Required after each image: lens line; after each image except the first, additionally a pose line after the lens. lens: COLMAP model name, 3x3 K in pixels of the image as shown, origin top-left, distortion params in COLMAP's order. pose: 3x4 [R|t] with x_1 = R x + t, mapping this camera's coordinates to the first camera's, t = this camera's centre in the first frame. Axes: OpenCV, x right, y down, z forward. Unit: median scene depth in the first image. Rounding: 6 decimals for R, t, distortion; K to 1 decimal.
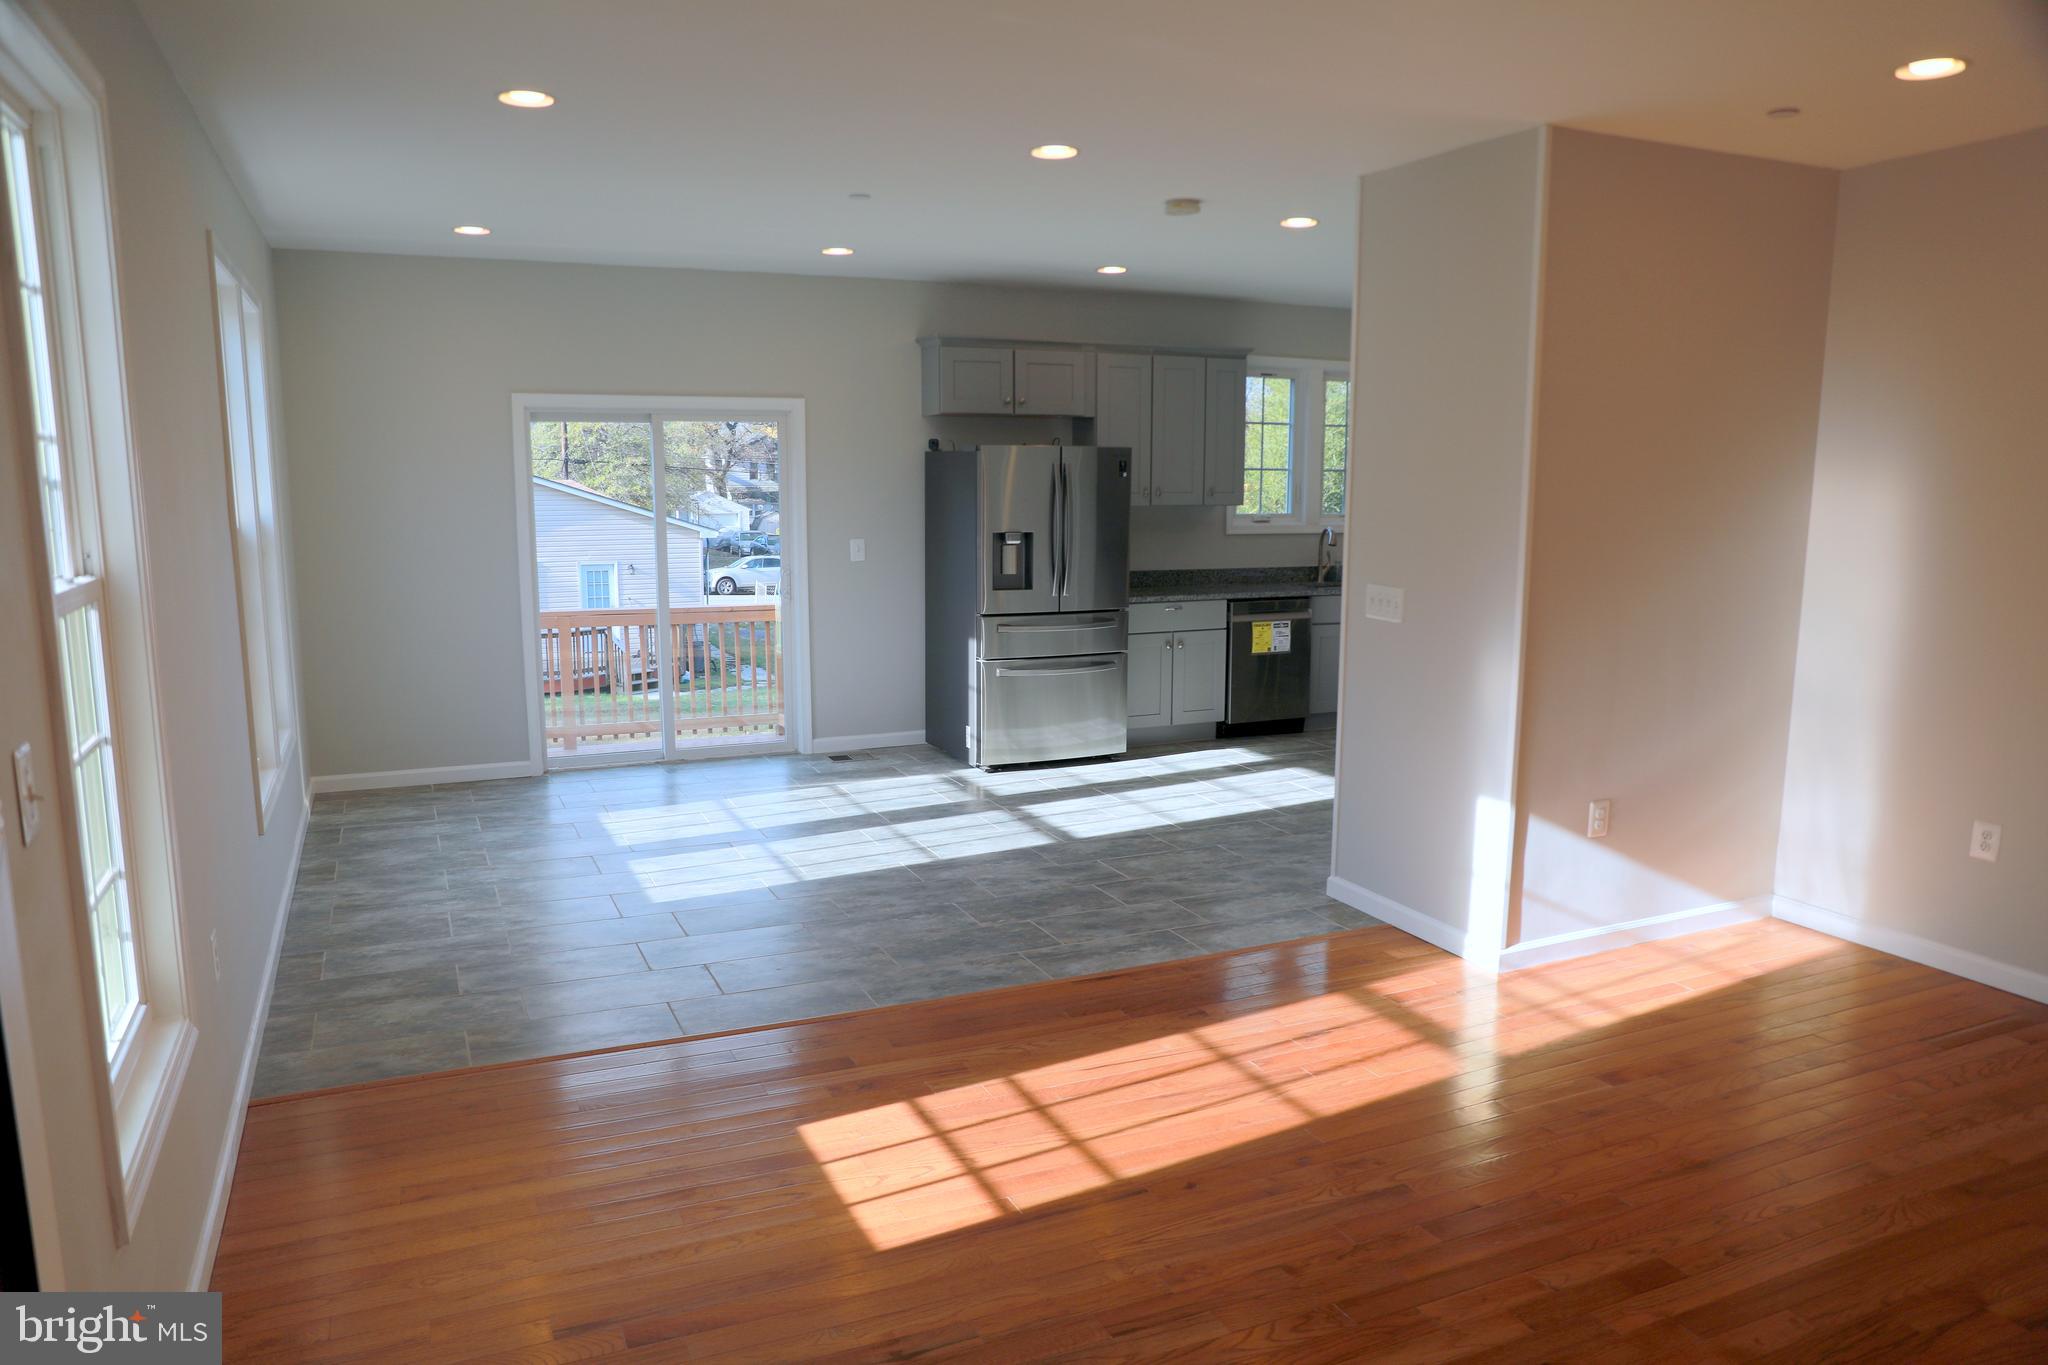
lens RADIAL K [[1385.0, 0, 1022.8], [0, 1385.0, 685.6], [0, 0, 1]] dist [-0.071398, 0.005279]
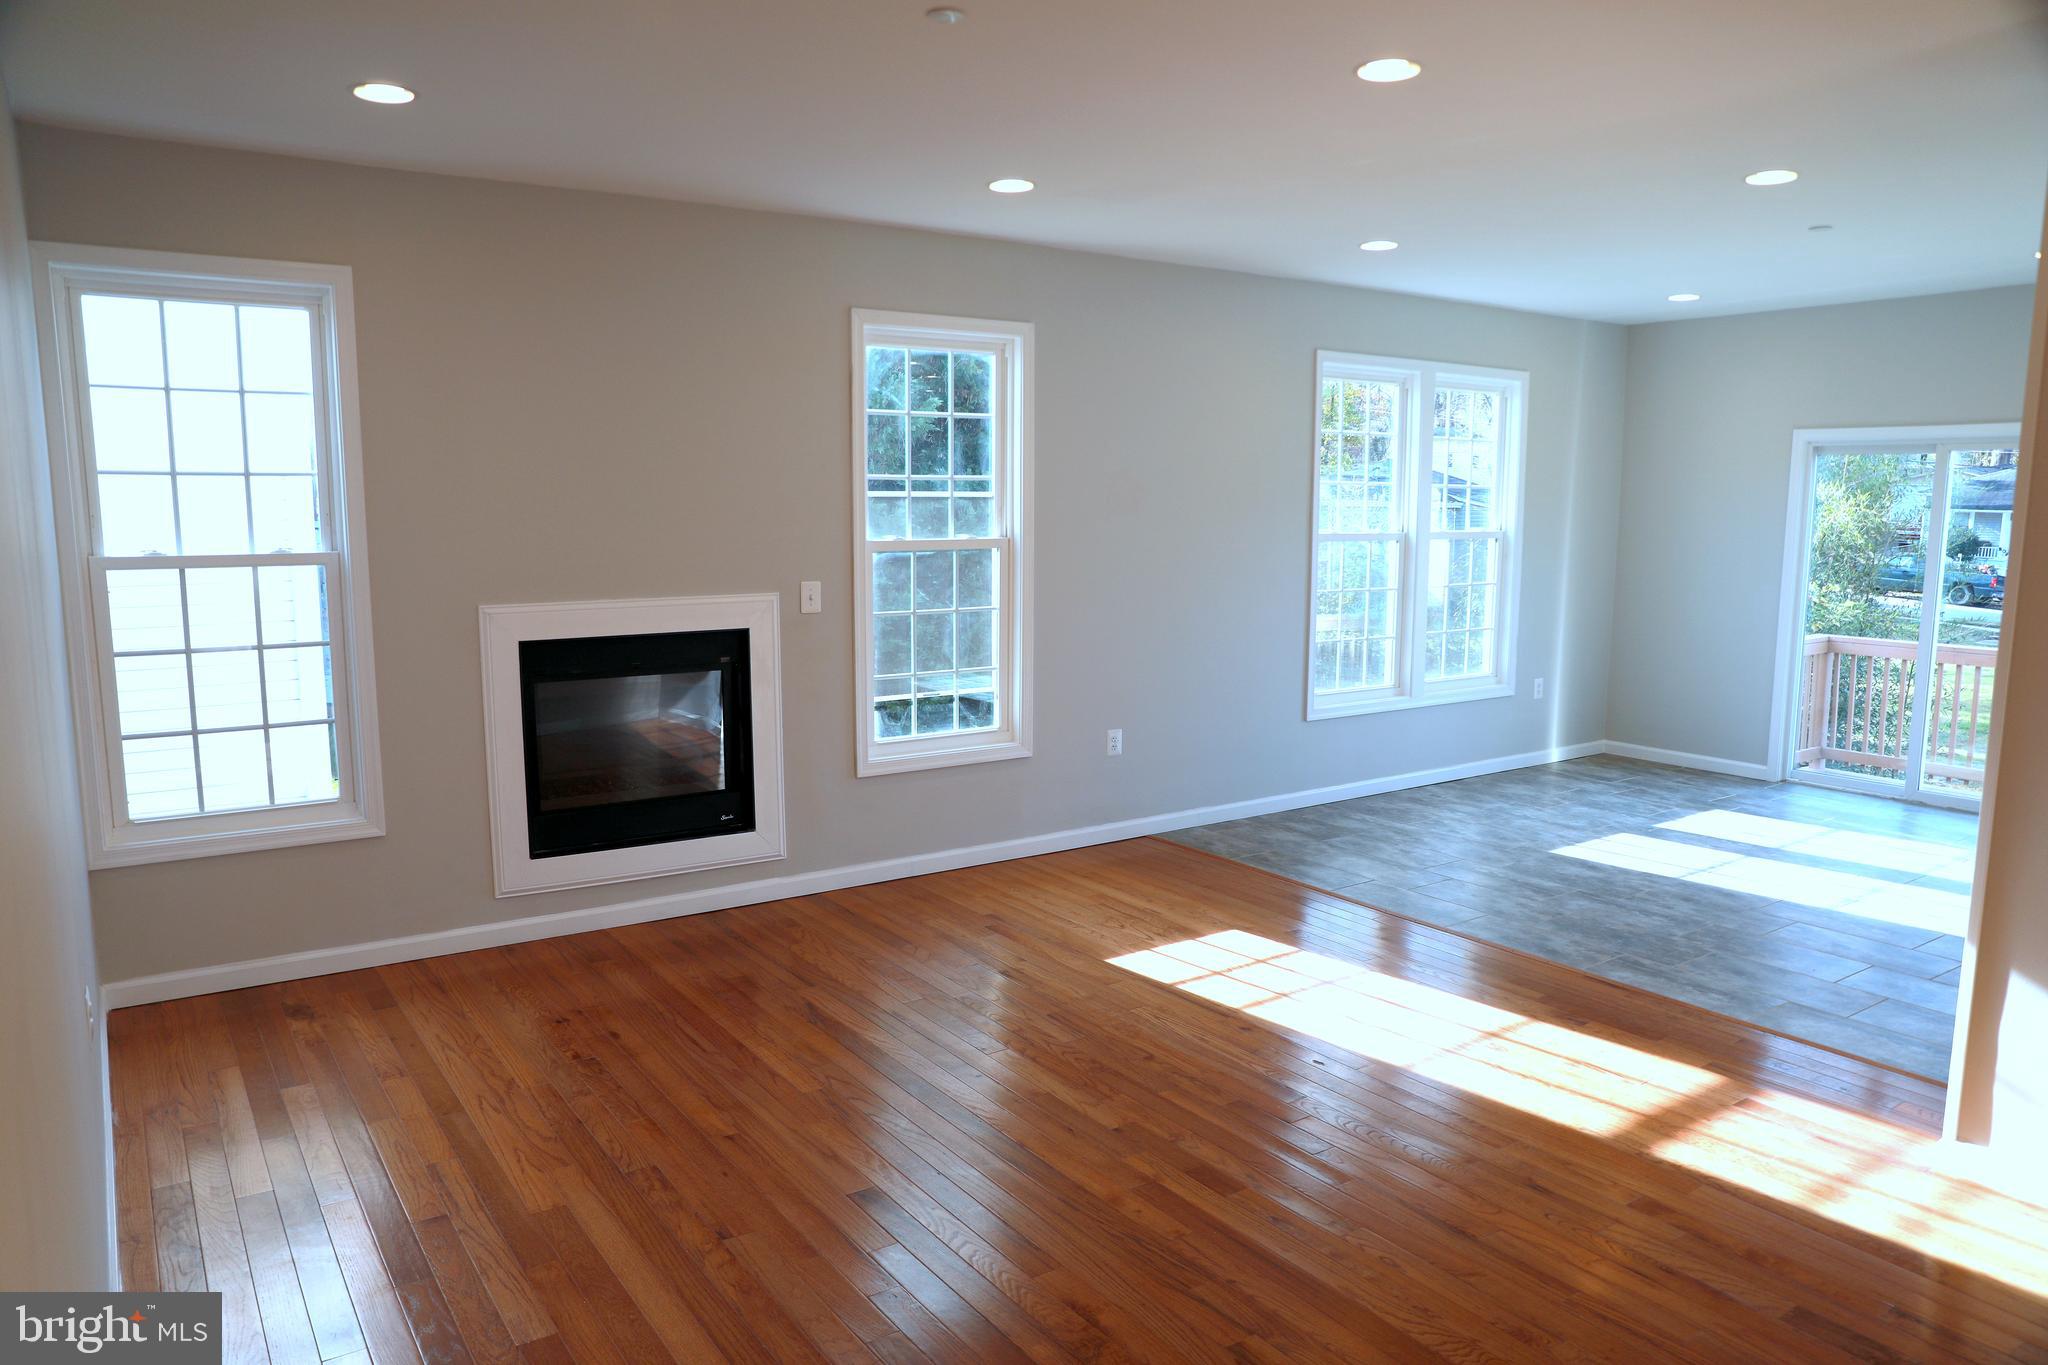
lens RADIAL K [[1385.0, 0, 1022.0], [0, 1385.0, 695.7], [0, 0, 1]] dist [-0.071398, 0.005279]
pose [[0.174848, 0.135498, -0.975227, 0.988829], [-0.150916, 0.982469, 0.109447, -0.048254], [0.972961, 0.128041, 0.192231, 0.361647]]
